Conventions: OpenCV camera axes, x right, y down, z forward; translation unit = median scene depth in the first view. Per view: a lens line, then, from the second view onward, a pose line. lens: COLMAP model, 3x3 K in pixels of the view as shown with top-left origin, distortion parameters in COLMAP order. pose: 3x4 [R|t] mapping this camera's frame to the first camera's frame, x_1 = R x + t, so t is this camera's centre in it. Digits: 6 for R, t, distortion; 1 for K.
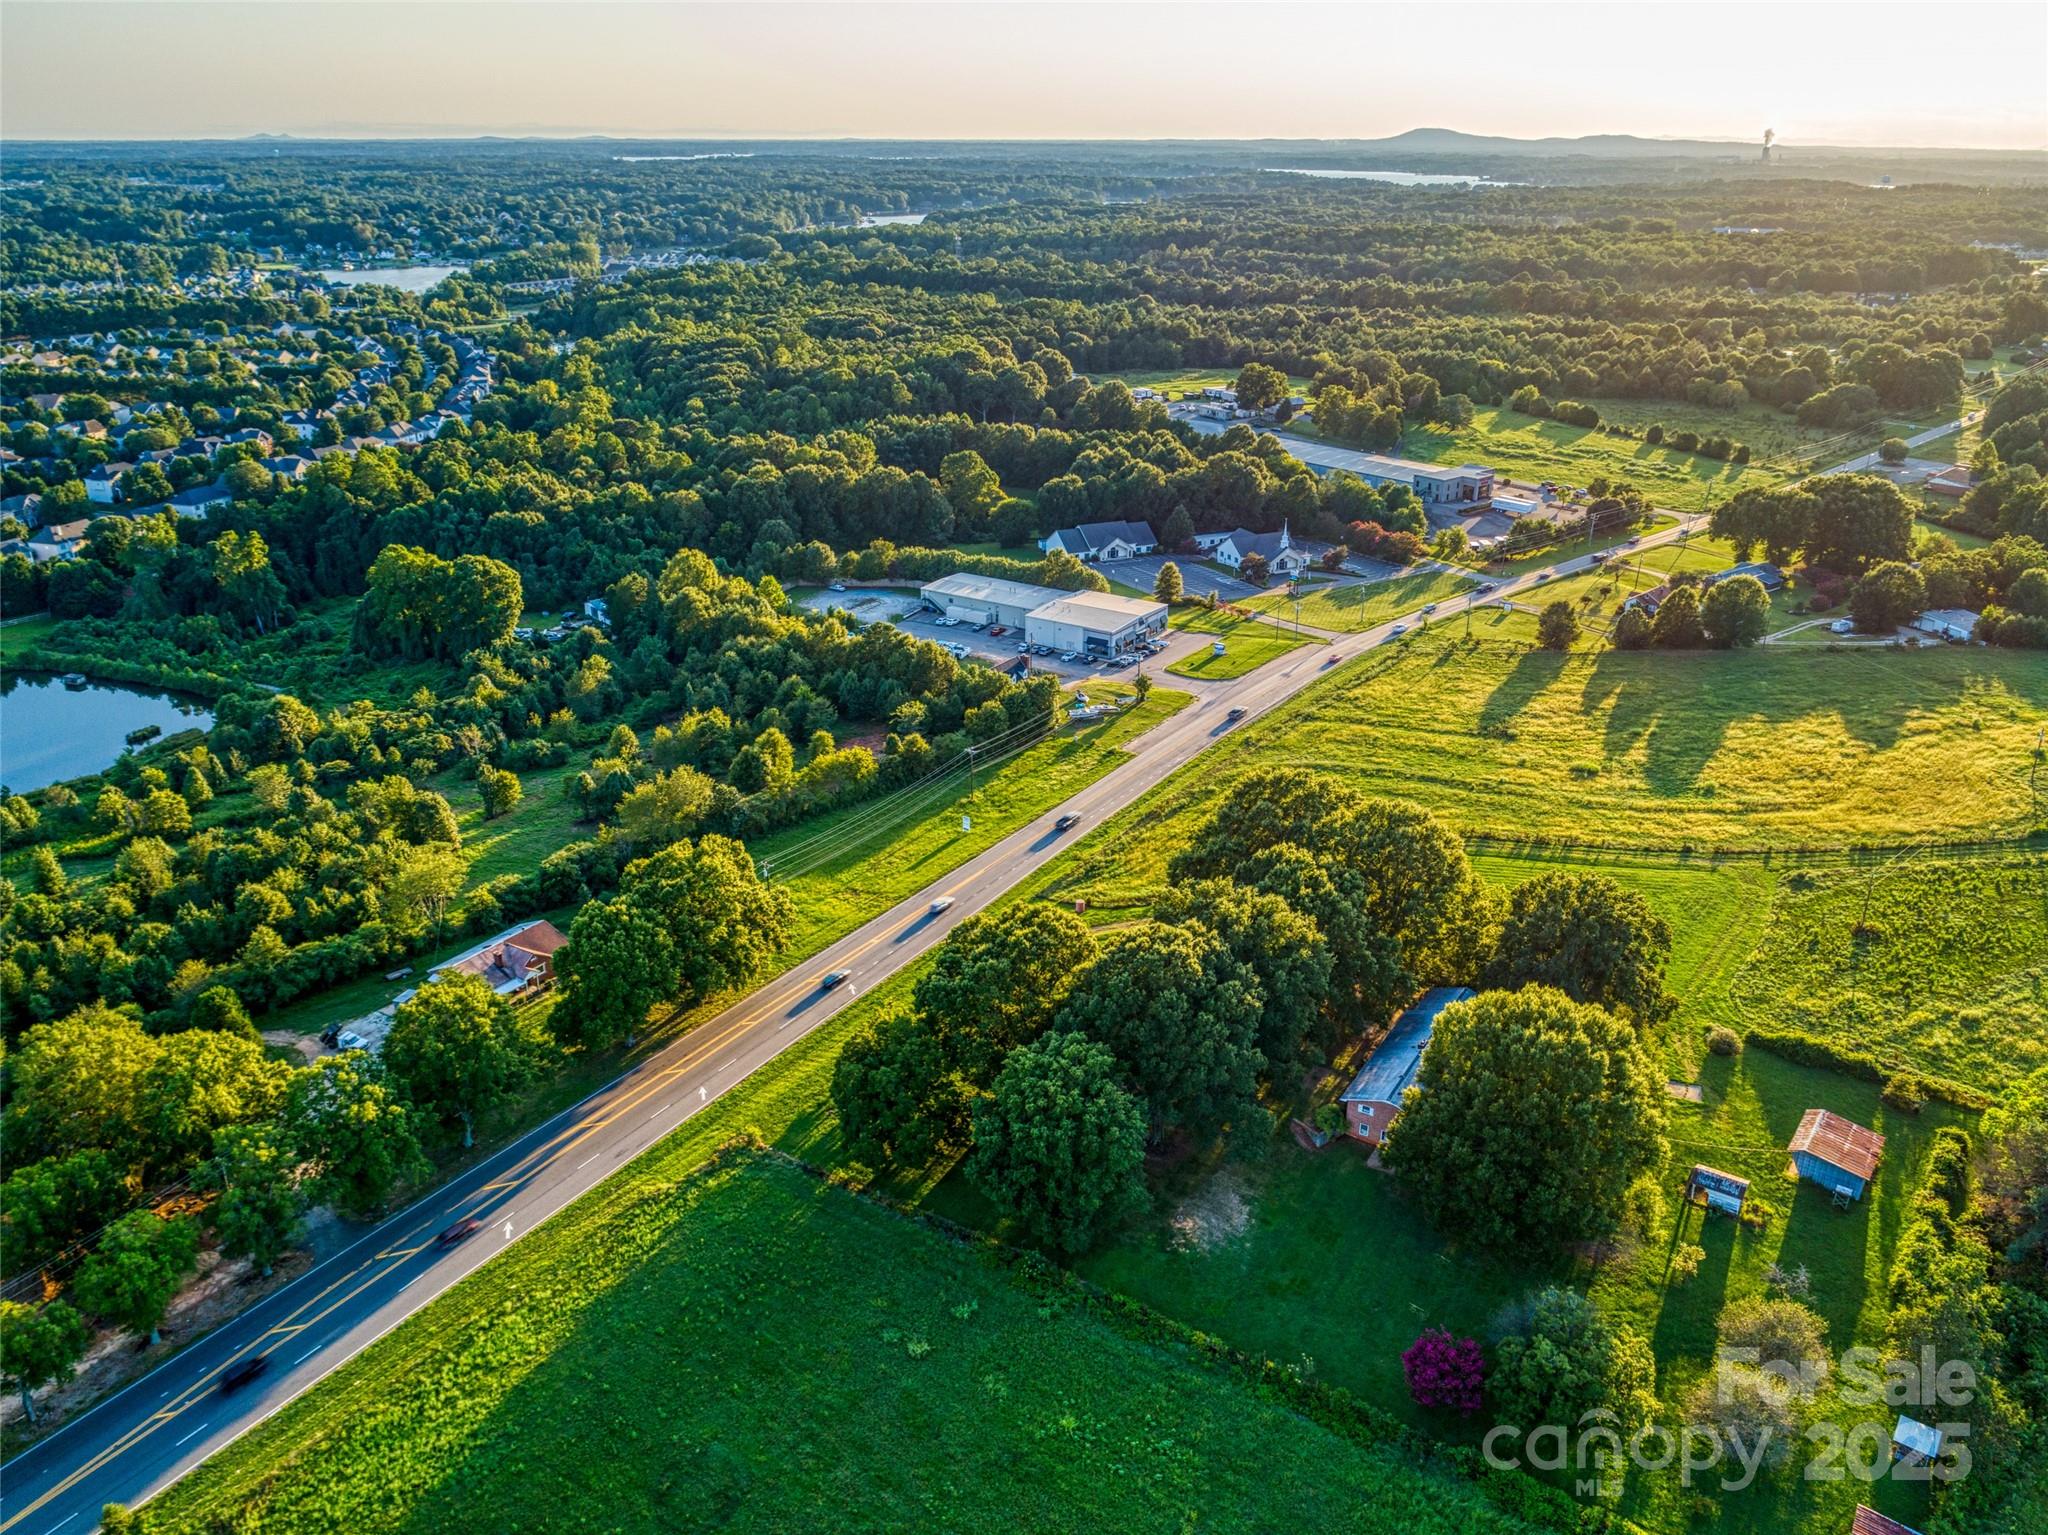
lens RADIAL K [[1555.5, 0, 1026.7], [0, 1555.5, 766.4], [0, 0, 1]] dist [-0.017515, 0.010240]
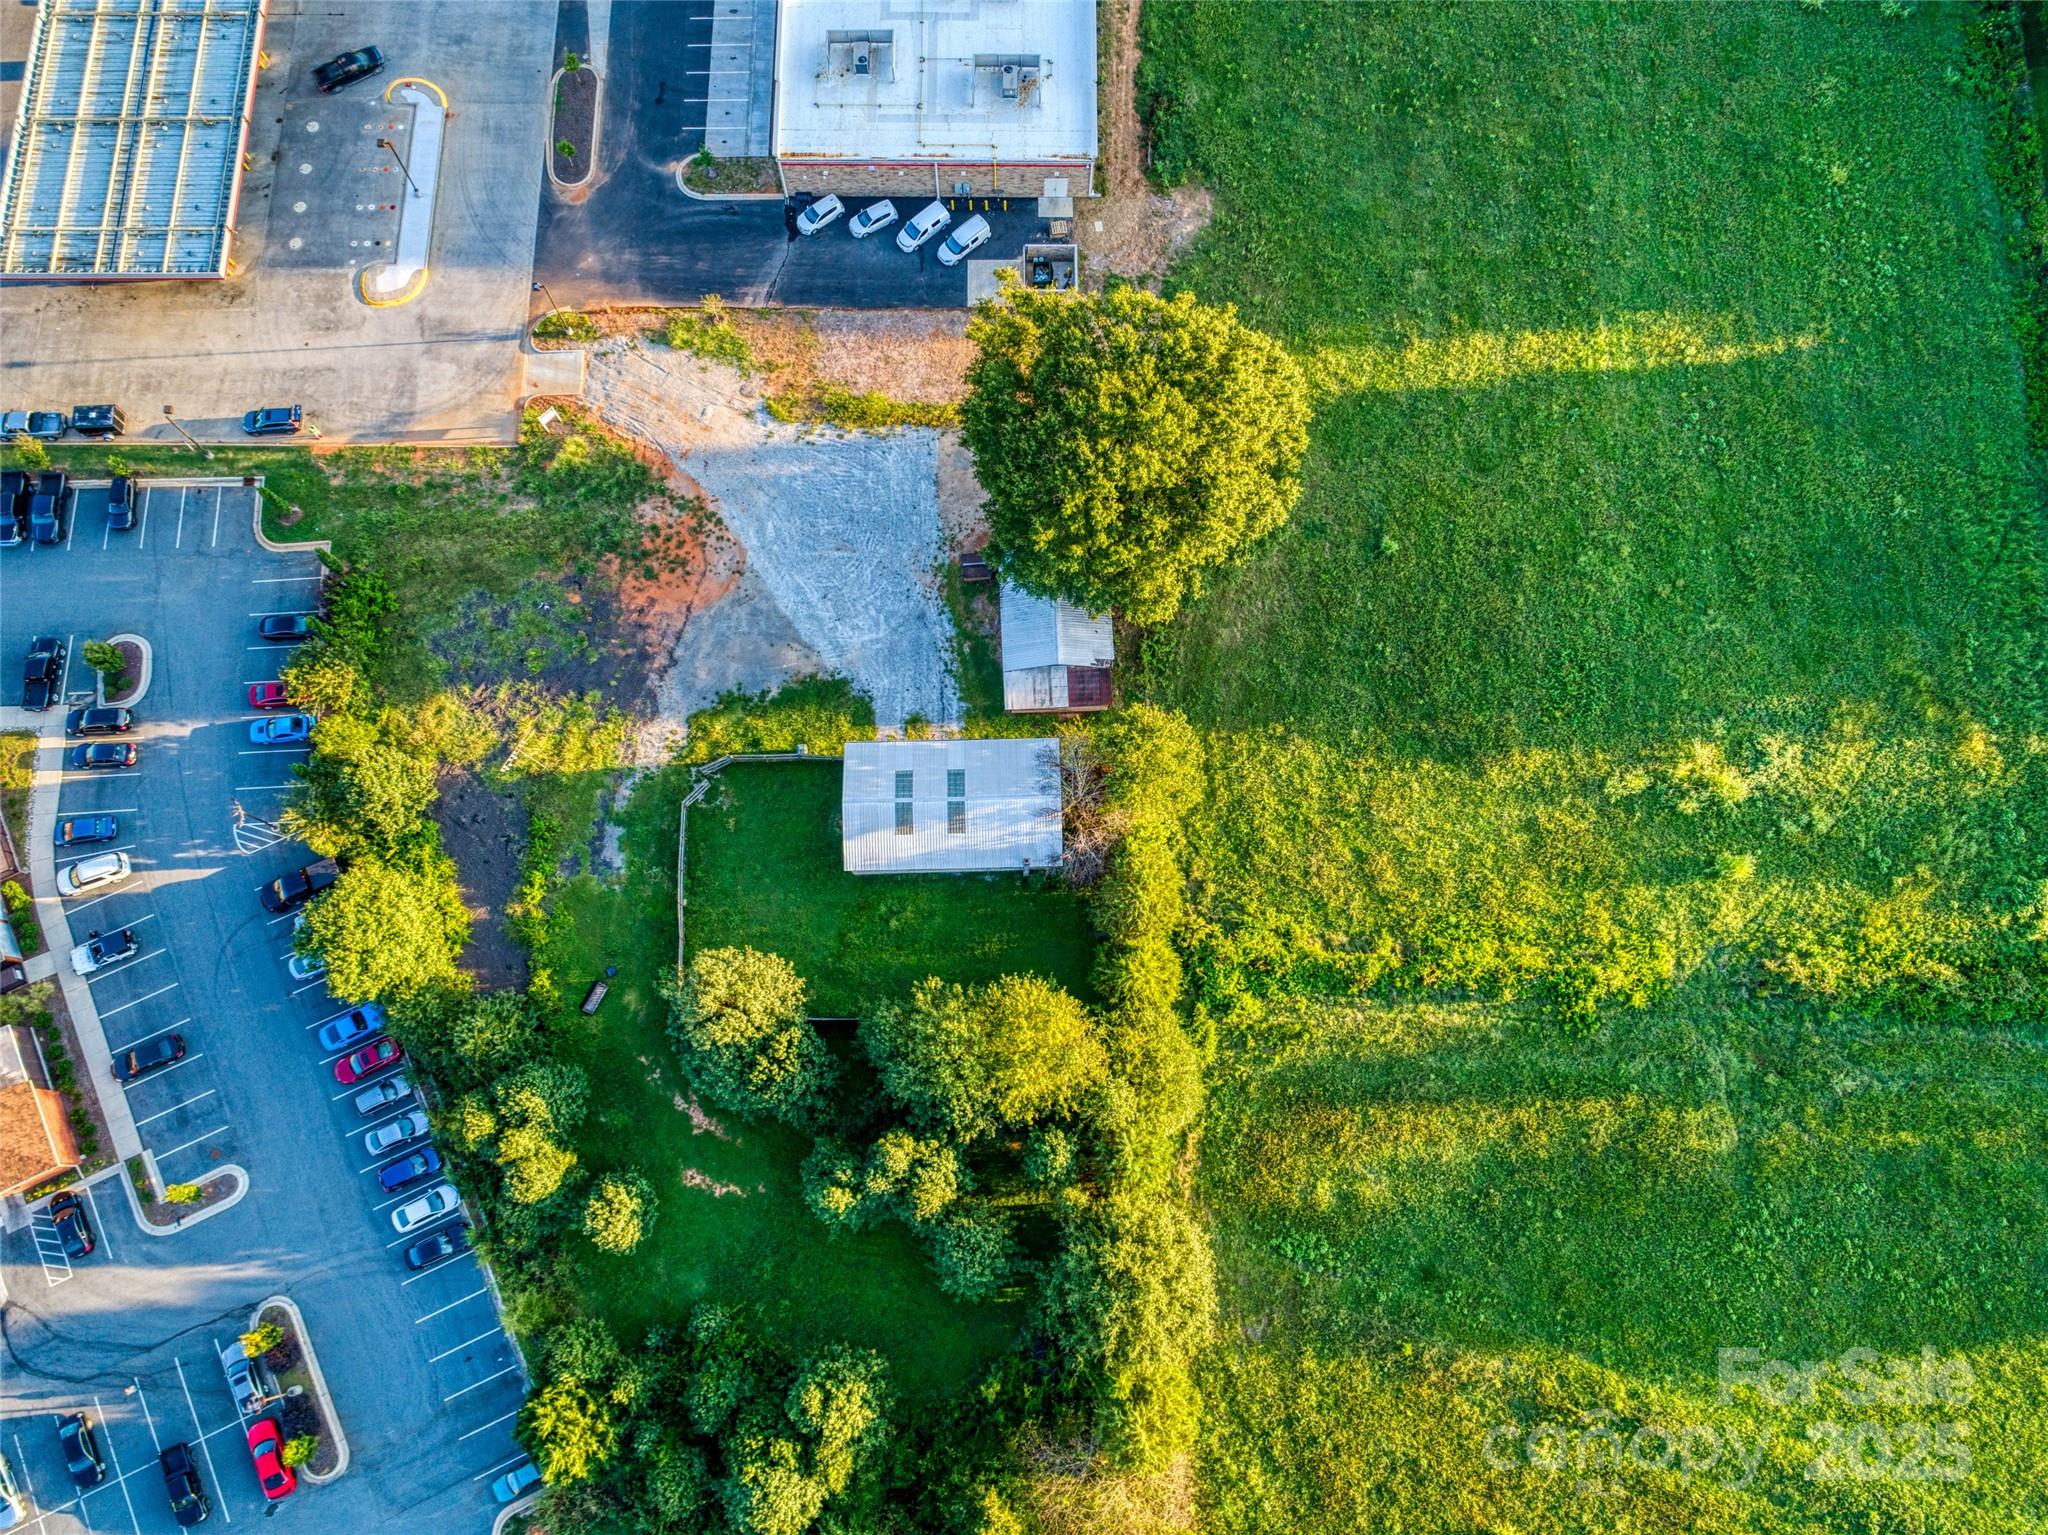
lens RADIAL K [[1555.5, 0, 1027.5], [0, 1555.5, 765.9], [0, 0, 1]] dist [-0.017515, 0.010240]
pose [[0.537475, 0.815747, -0.213721, 0.153004], [-0.326376, 0.434917, 0.839241, -0.014780], [0.777560, -0.381318, 0.499997, 0.038973]]
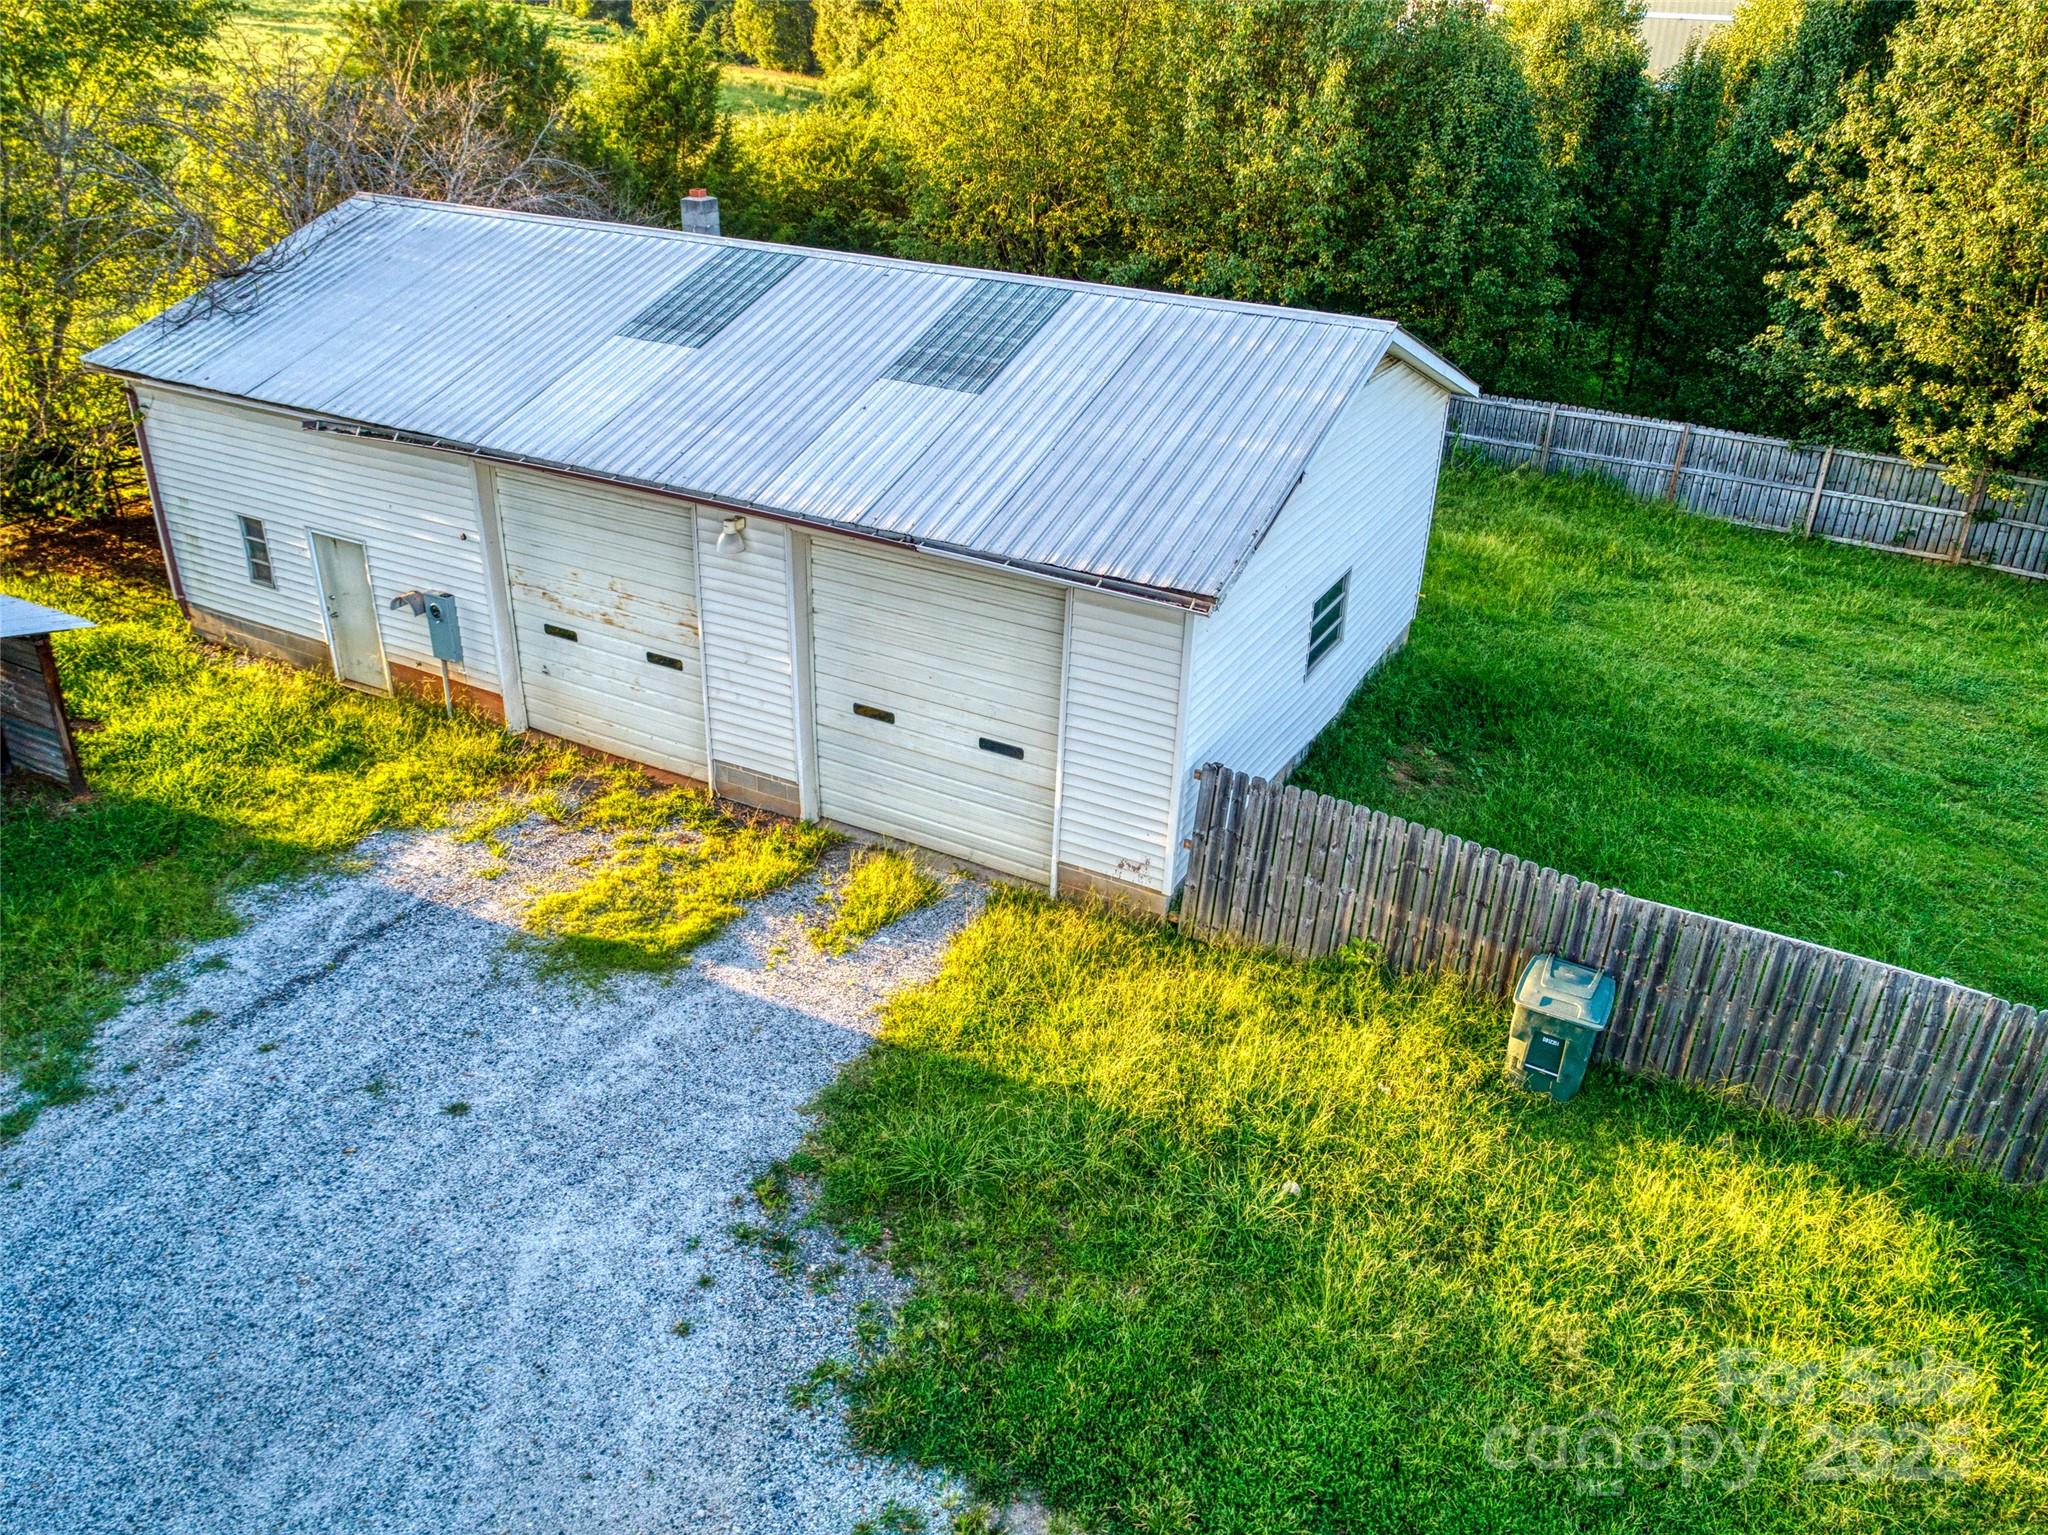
lens RADIAL K [[1555.5, 0, 1027.4], [0, 1555.5, 764.8], [0, 0, 1]] dist [-0.017515, 0.010240]
pose [[-0.049171, -0.467387, 0.882684, -0.042006], [0.353074, 0.818559, 0.453101, 0.388107], [-0.934302, 0.333933, 0.124773, 0.243235]]
